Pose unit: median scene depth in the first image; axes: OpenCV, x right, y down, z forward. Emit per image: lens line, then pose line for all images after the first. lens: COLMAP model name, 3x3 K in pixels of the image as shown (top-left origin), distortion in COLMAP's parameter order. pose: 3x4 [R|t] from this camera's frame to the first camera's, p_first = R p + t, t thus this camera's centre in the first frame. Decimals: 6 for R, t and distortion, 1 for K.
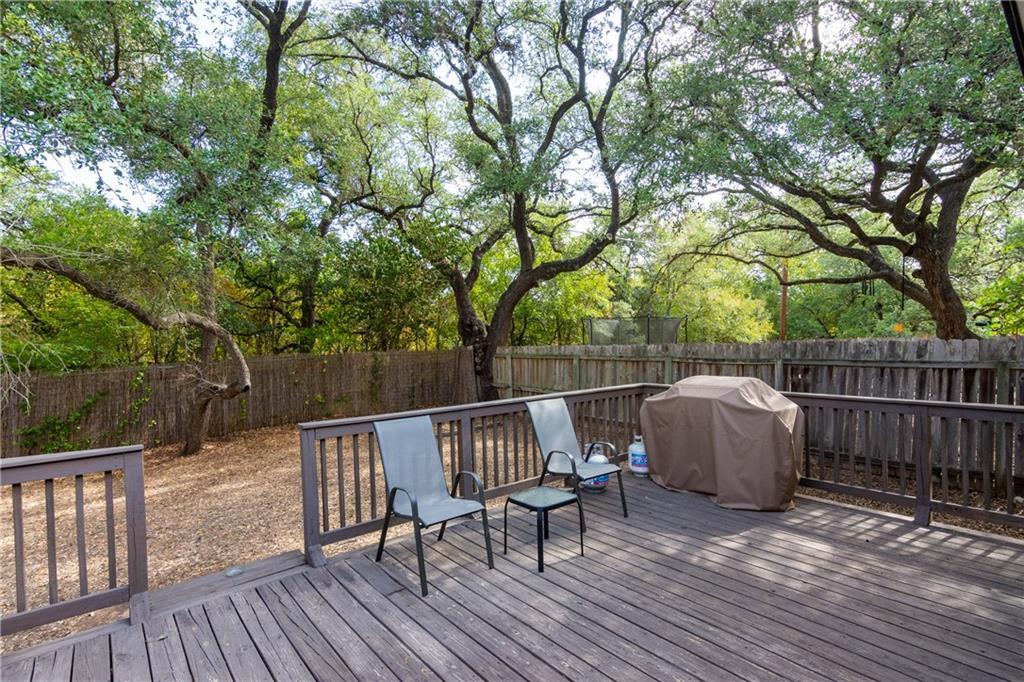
lens RADIAL K [[495.1, 0, 523.8], [0, 495.1, 346.8], [0, 0, 1]] dist [0.001086, 0.000192]
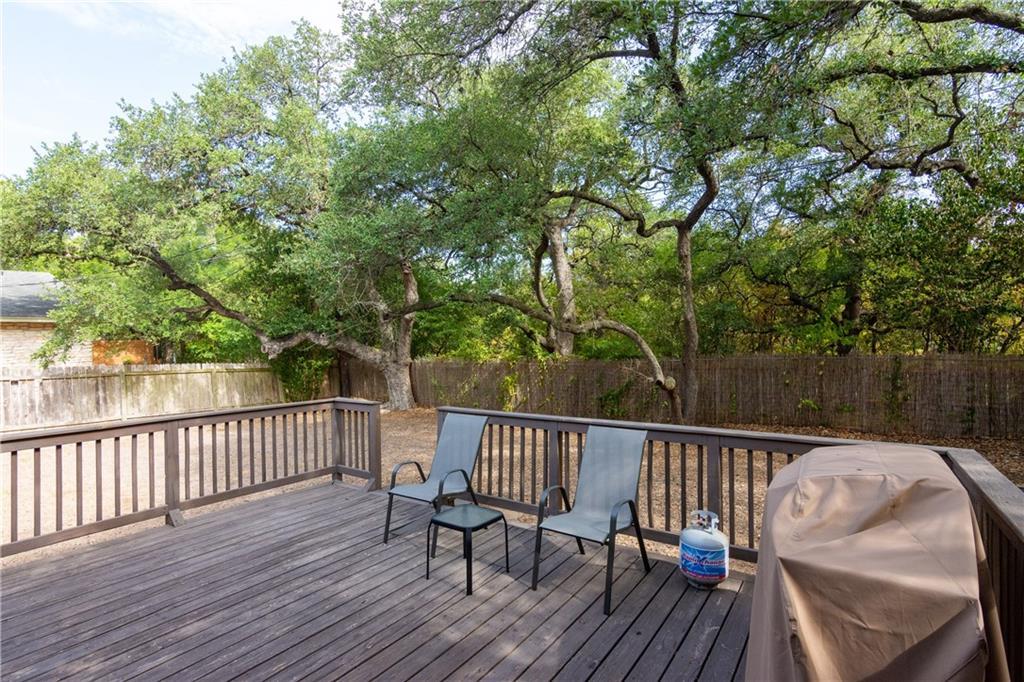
lens RADIAL K [[489.2, 0, 520.9], [0, 489.2, 345.7], [0, 0, 1]] dist [-0.000424, 0.000320]
pose [[0.286187, 0.023030, -0.957897, 0.438527], [-0.010889, 0.999725, 0.020783, -0.020724], [0.958112, 0.004483, 0.286359, 0.371982]]
